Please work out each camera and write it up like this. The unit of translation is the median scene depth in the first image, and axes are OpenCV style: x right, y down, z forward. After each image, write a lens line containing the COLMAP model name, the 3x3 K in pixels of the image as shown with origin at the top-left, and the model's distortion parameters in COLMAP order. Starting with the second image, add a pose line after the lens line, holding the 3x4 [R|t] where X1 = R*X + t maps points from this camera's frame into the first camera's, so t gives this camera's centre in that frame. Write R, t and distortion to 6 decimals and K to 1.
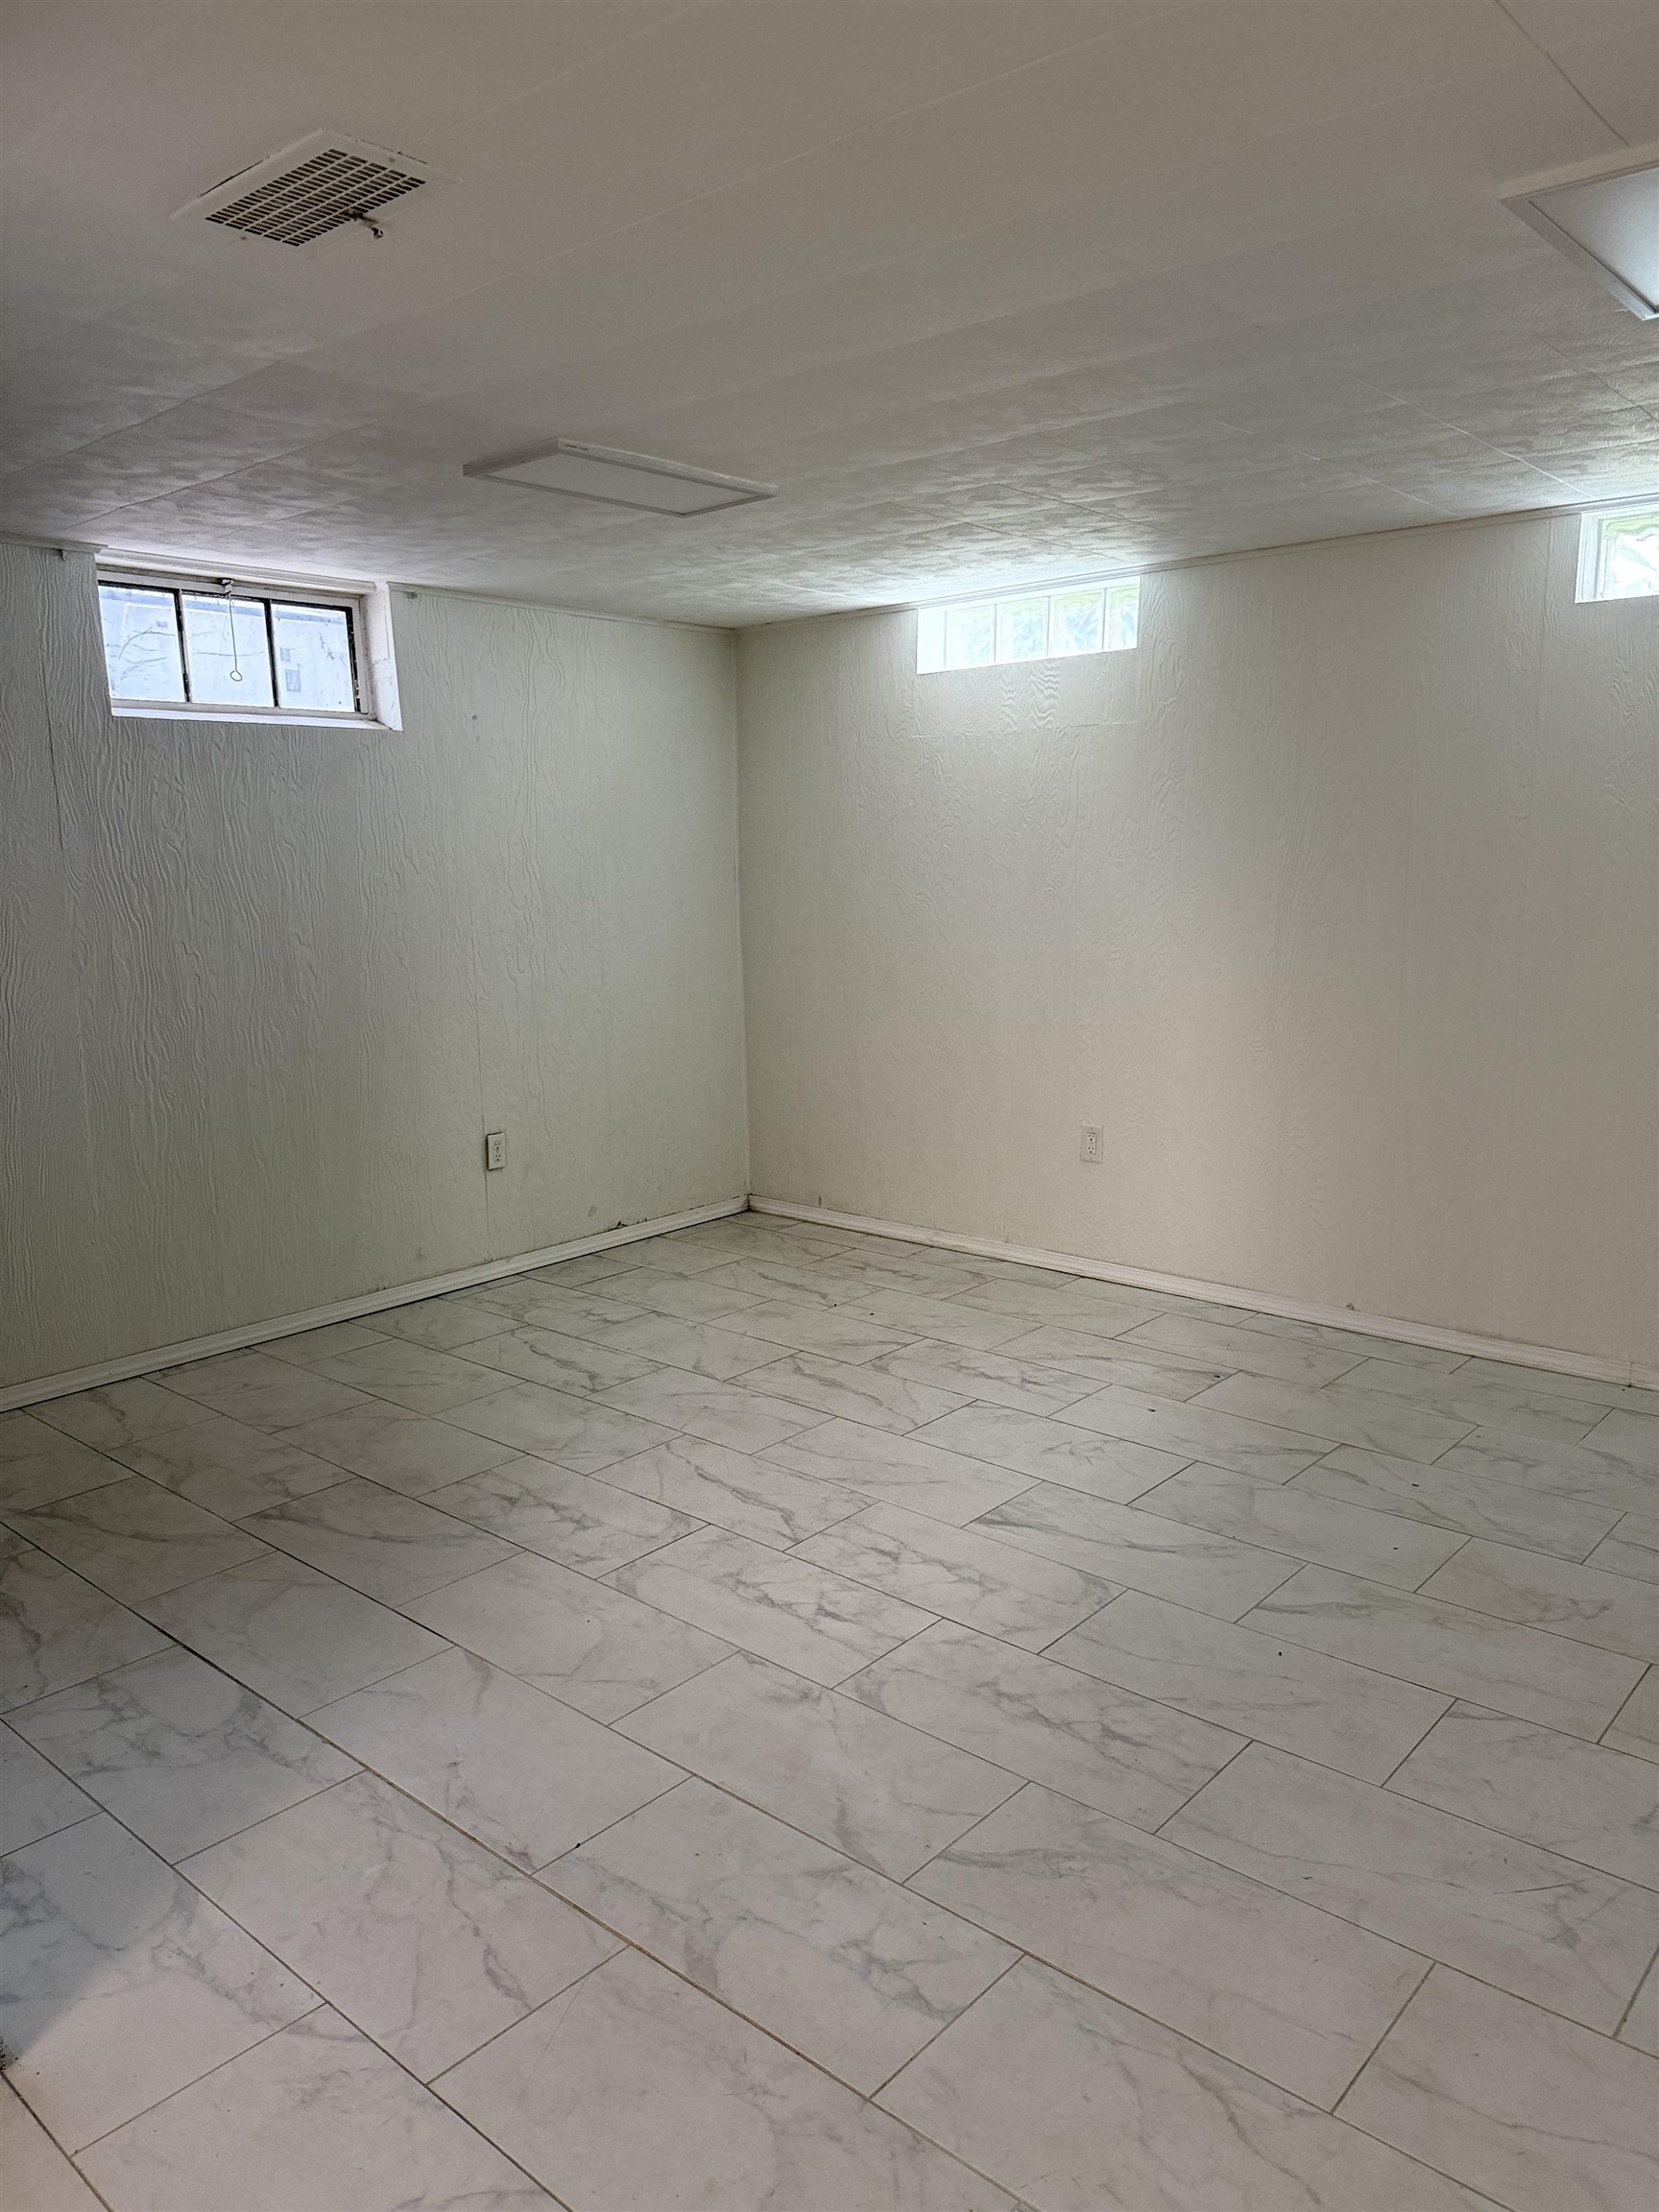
lens RADIAL K [[1559.2, 0, 834.7], [0, 1559.2, 1104.2], [0, 0, 1]] dist [0.055125, -0.055699]
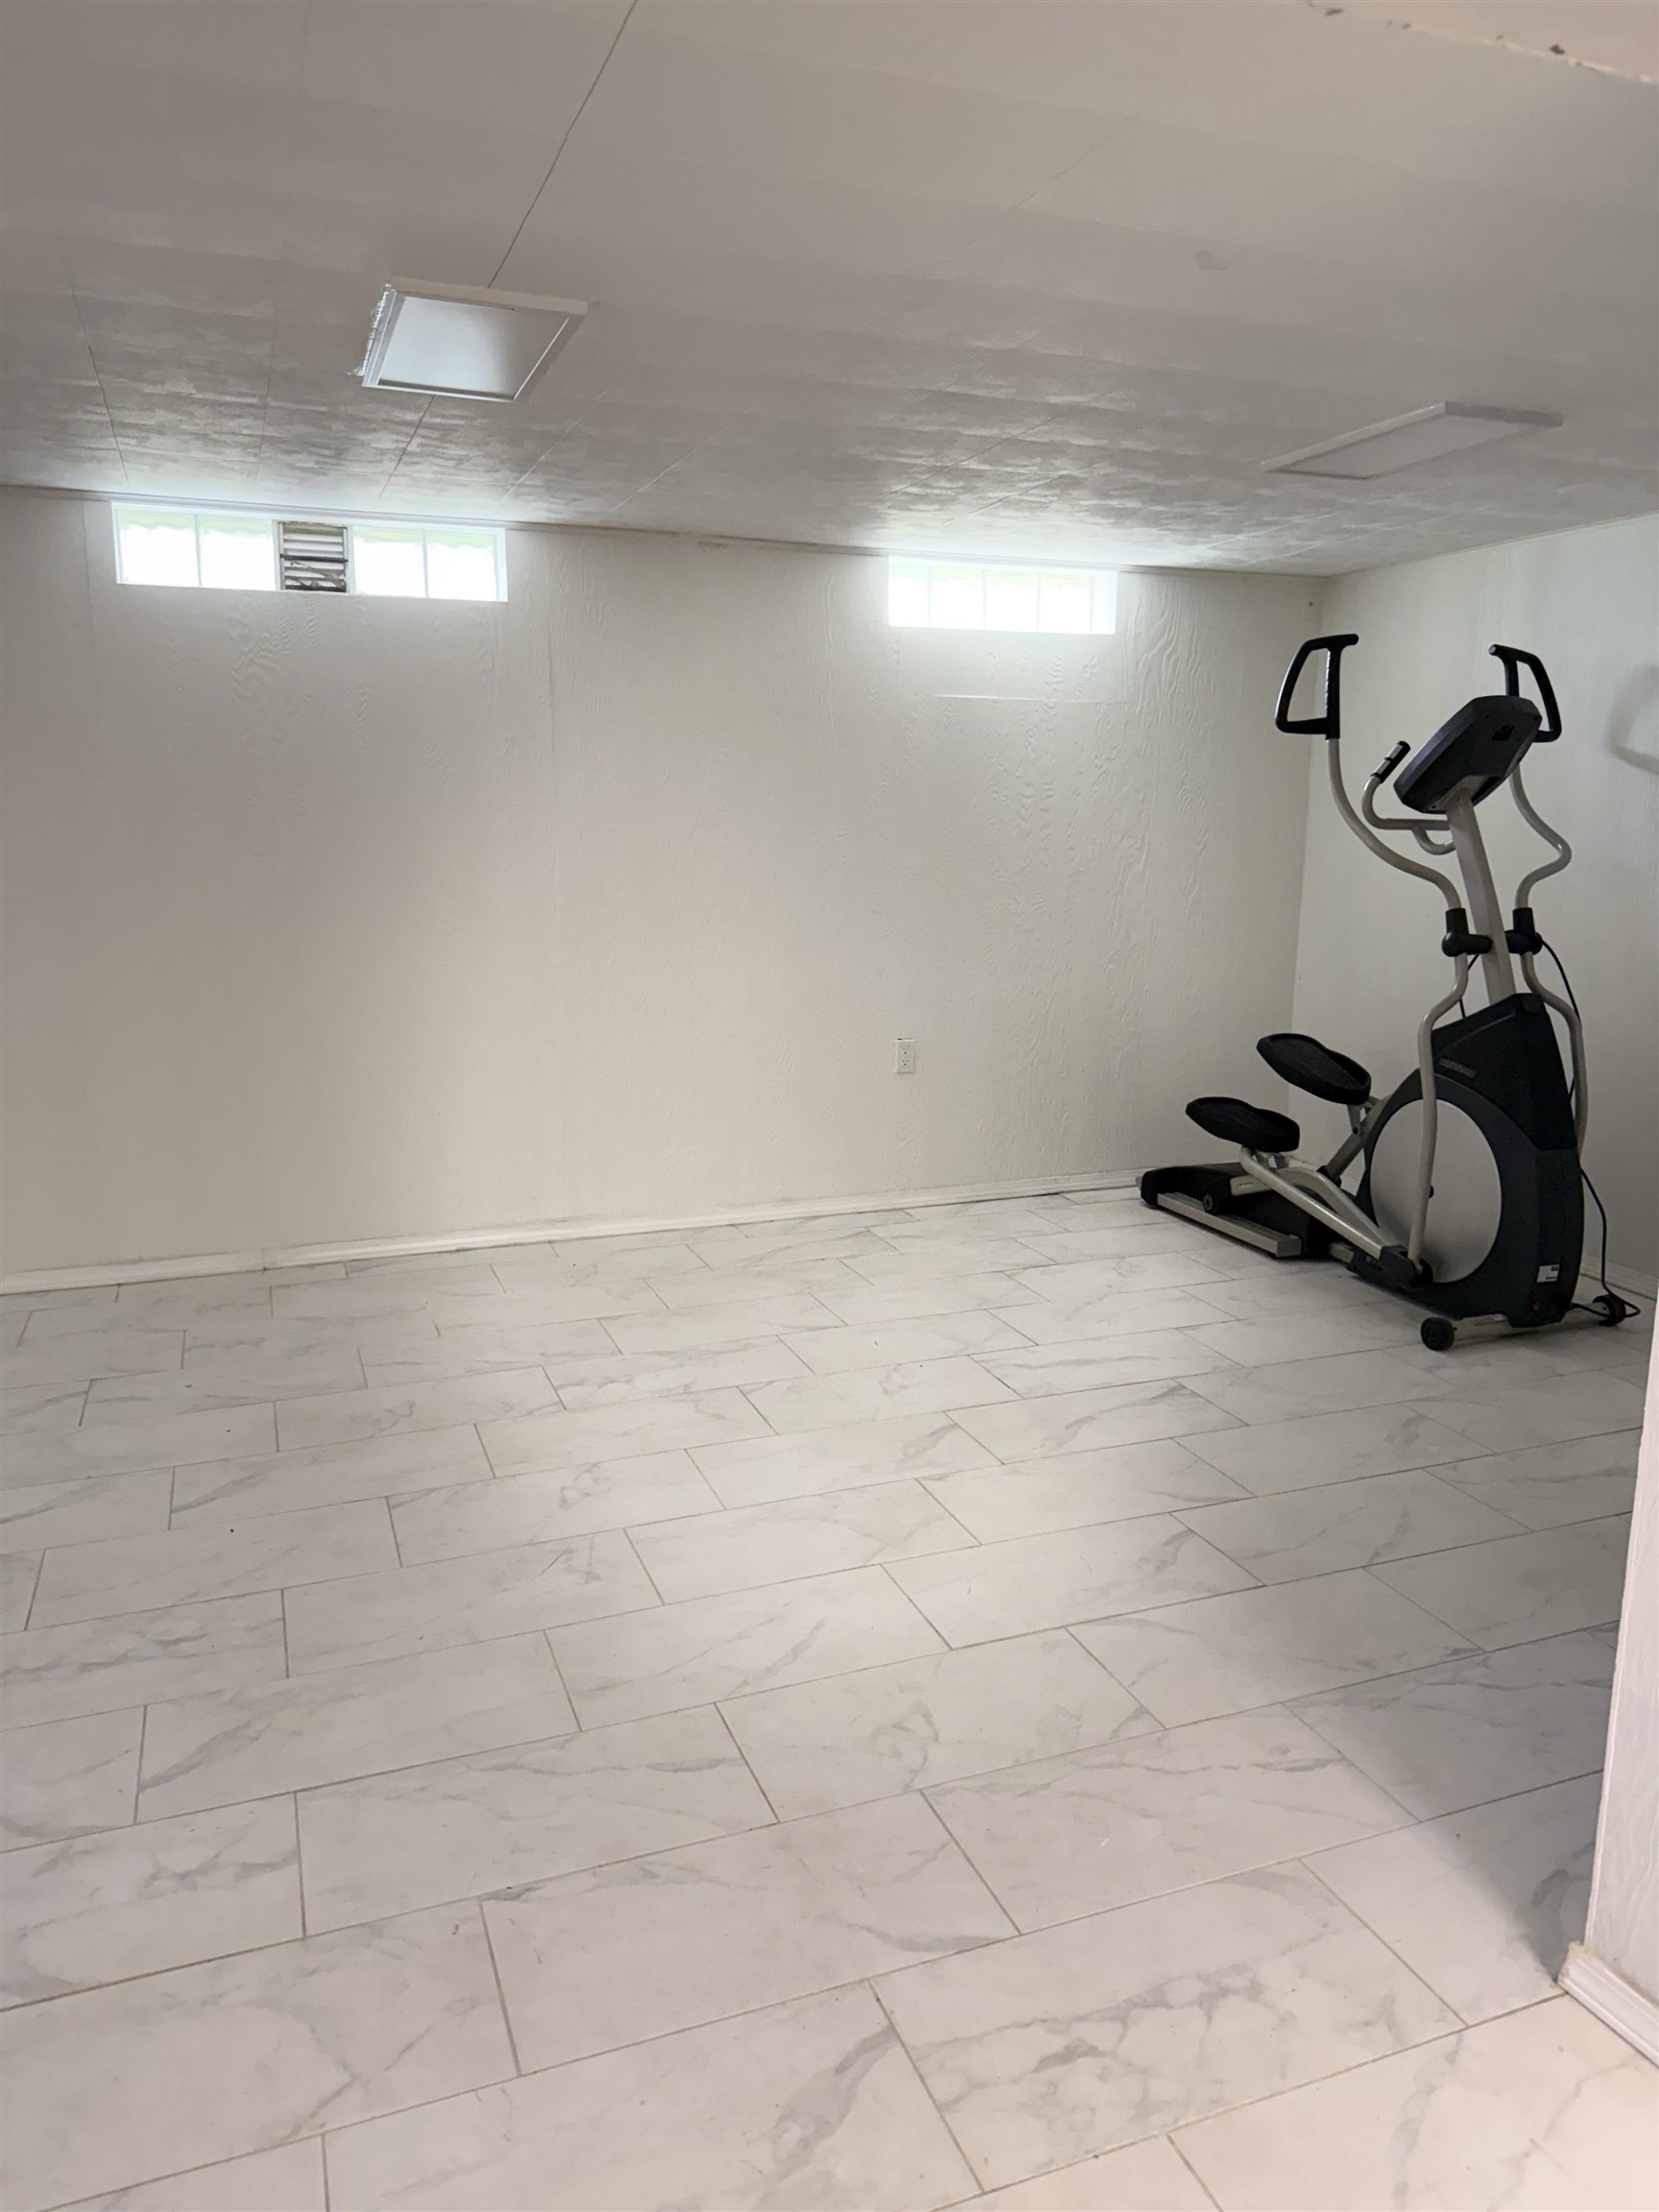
lens RADIAL K [[1559.2, 0, 832.6], [0, 1559.2, 1111.5], [0, 0, 1]] dist [0.055125, -0.055699]
pose [[0.472633, -0.143208, 0.869546, -0.560444], [0.127917, 0.987406, 0.093091, 0.013758], [-0.871926, 0.067231, 0.484999, 0.101588]]
